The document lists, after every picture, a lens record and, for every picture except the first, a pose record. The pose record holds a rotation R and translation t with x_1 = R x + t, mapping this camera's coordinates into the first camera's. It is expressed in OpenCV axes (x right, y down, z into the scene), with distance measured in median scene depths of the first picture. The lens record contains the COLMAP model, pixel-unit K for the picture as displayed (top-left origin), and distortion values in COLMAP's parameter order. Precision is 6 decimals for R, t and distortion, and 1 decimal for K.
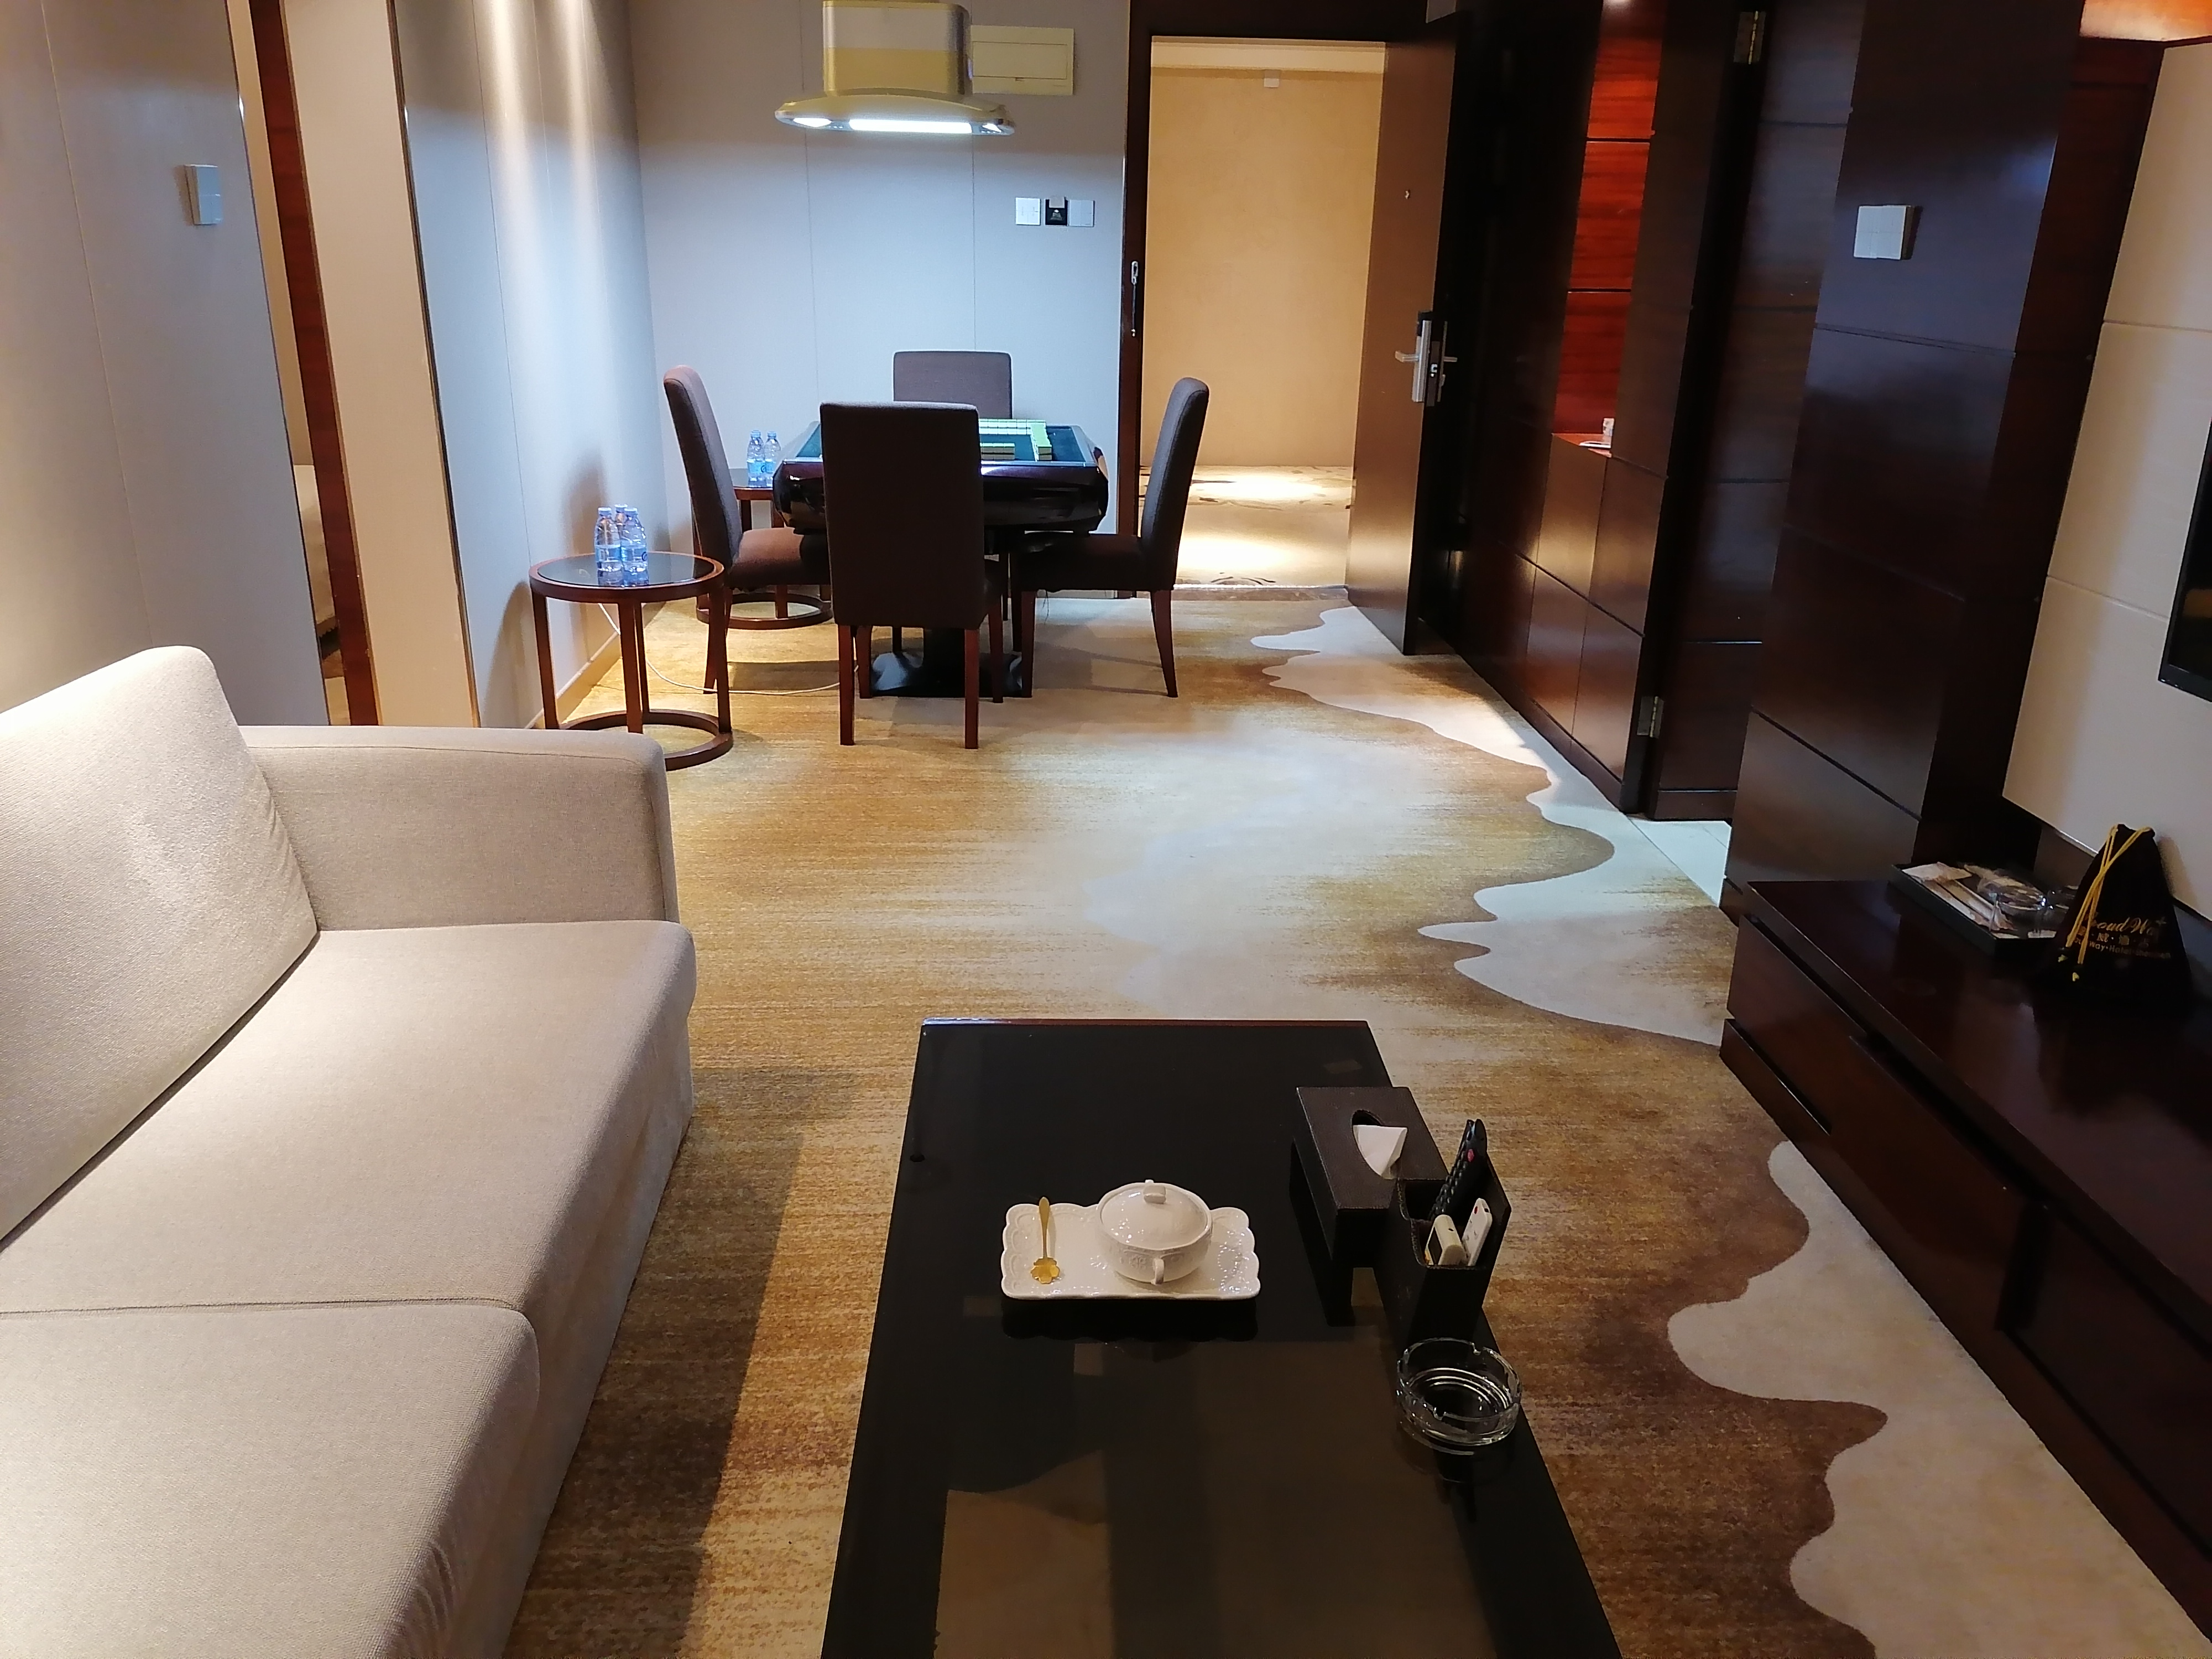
lens RADIAL K [[1616.2, 0, 1106.0], [0, 1616.2, 829.5], [0, 0, 1]] dist [0.039339, -0.077506]
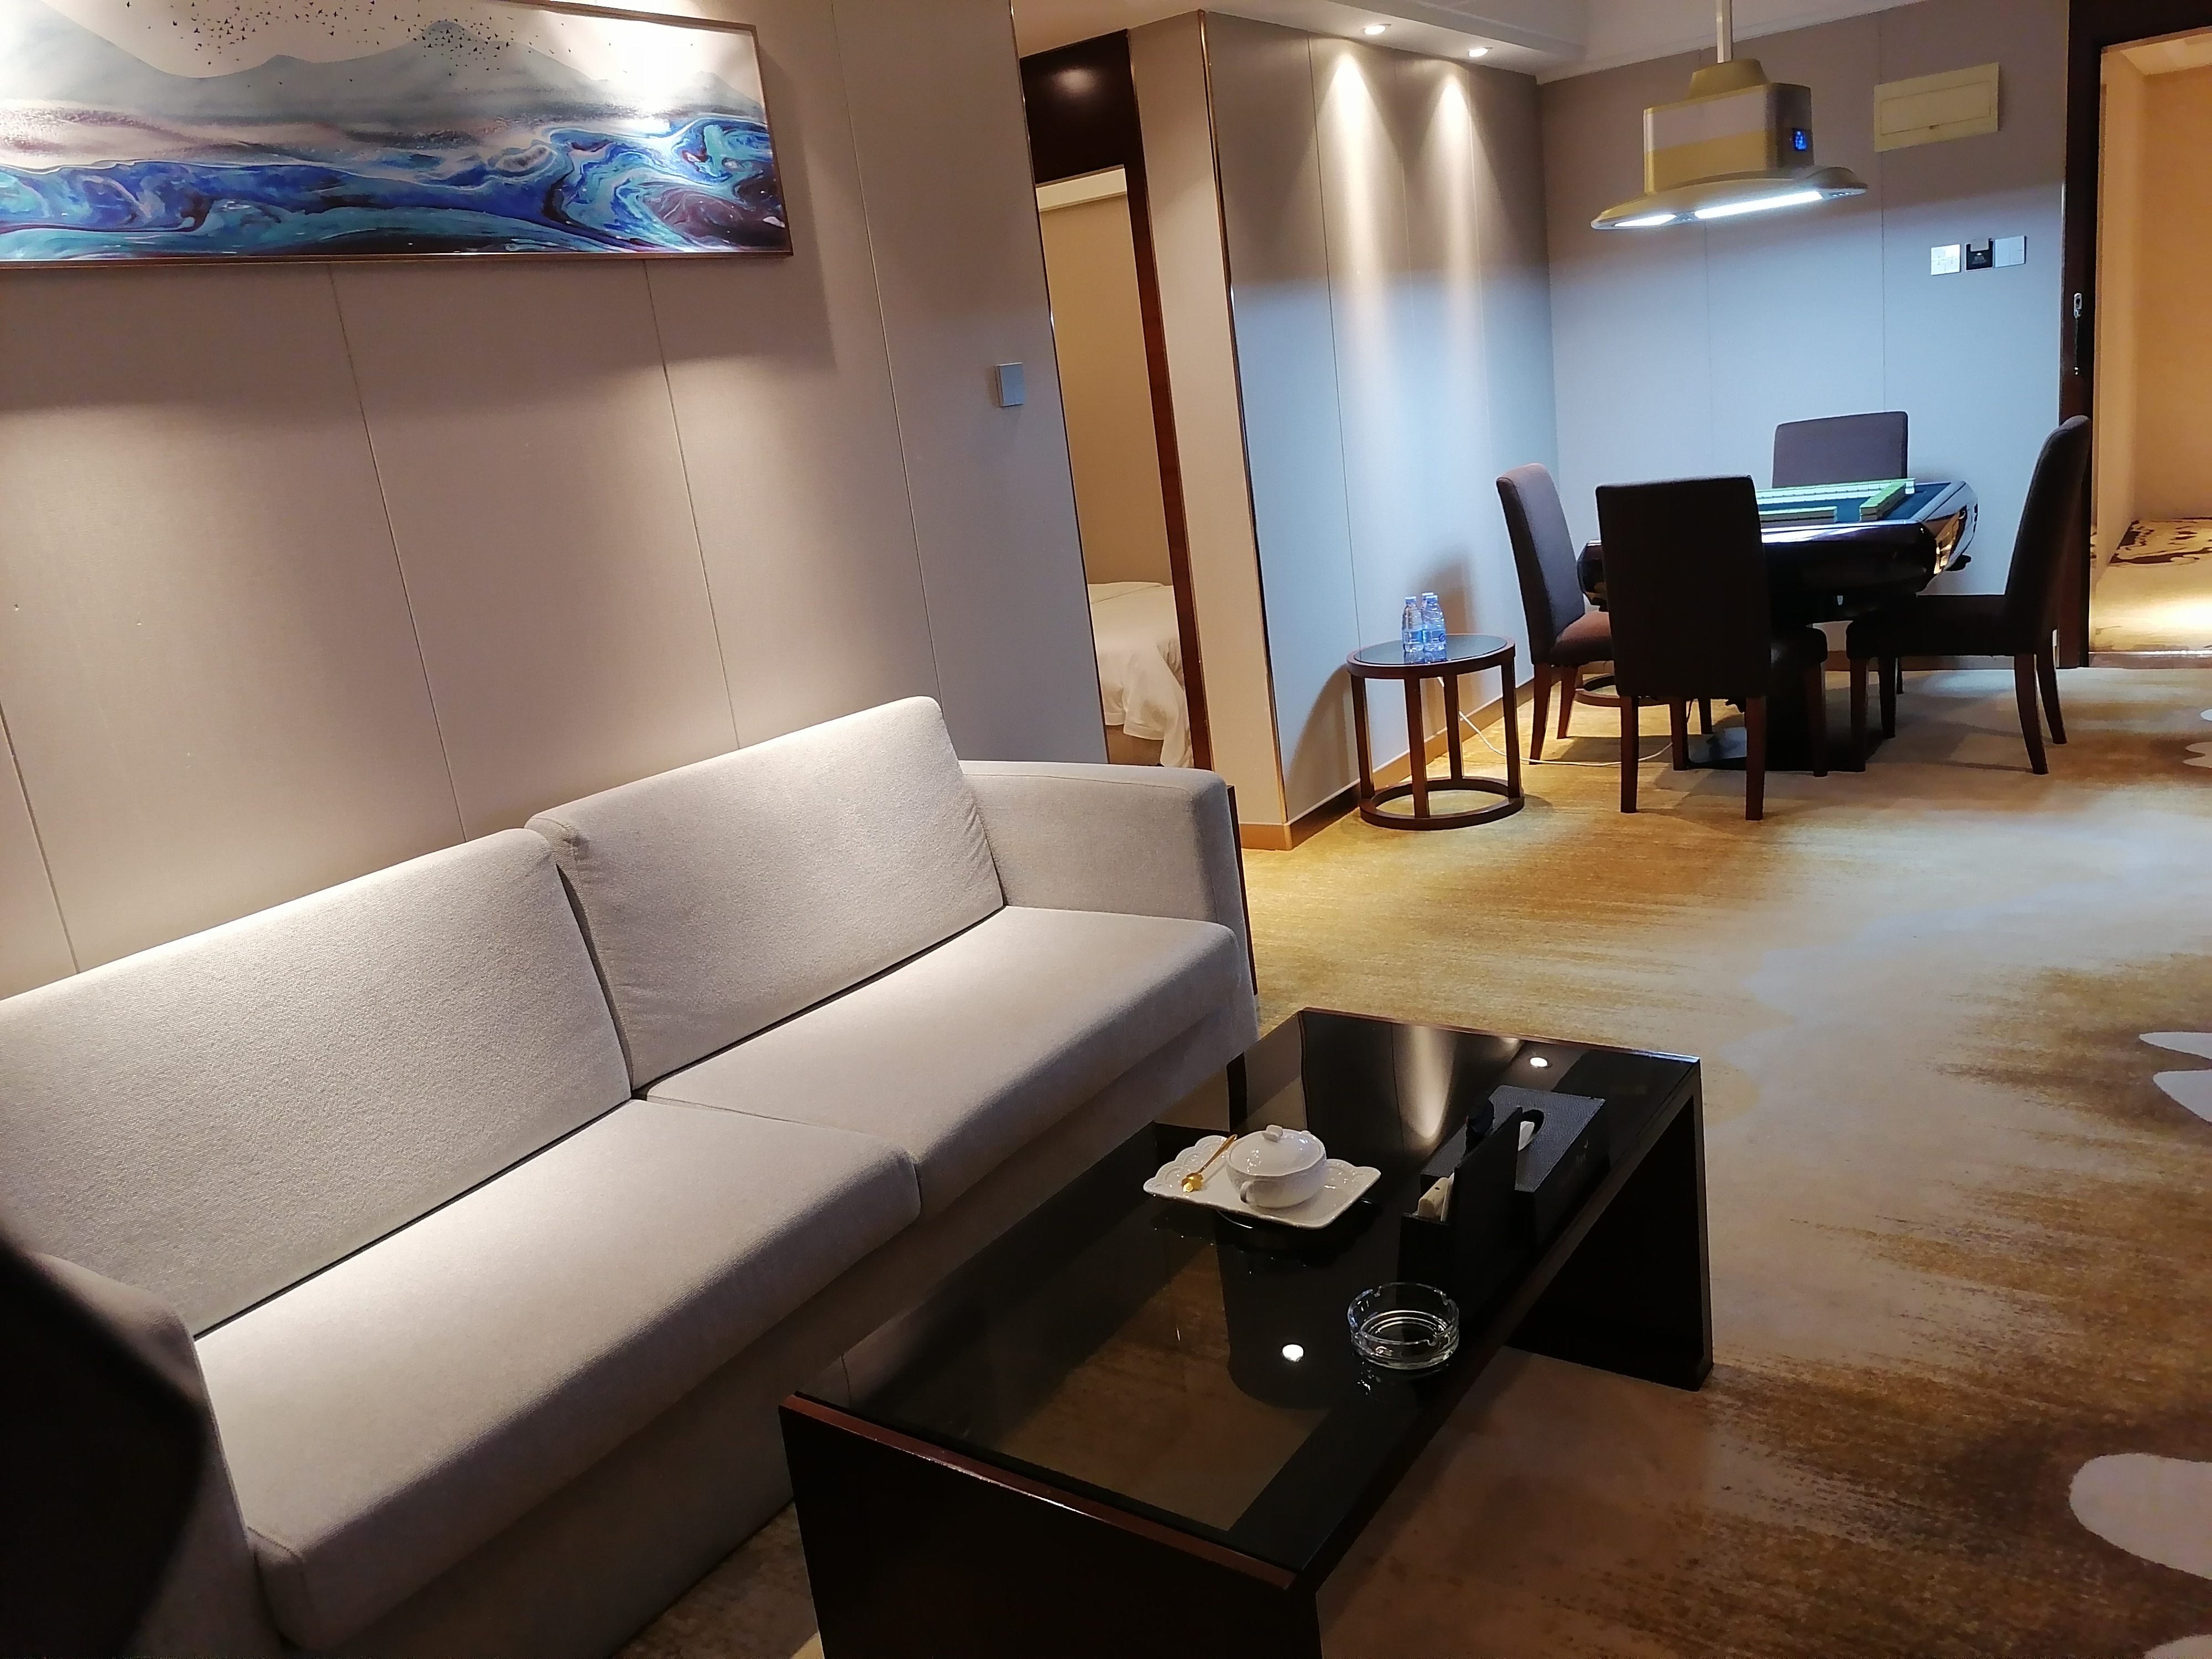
lens RADIAL K [[1616.2, 0, 1106.0], [0, 1616.2, 829.5], [0, 0, 1]] dist [0.039339, -0.077506]
pose [[0.782771, 0.036833, -0.621219, 0.221799], [-0.072410, 0.996857, -0.032135, 0.015846], [0.618083, 0.070137, 0.782978, -0.011396]]
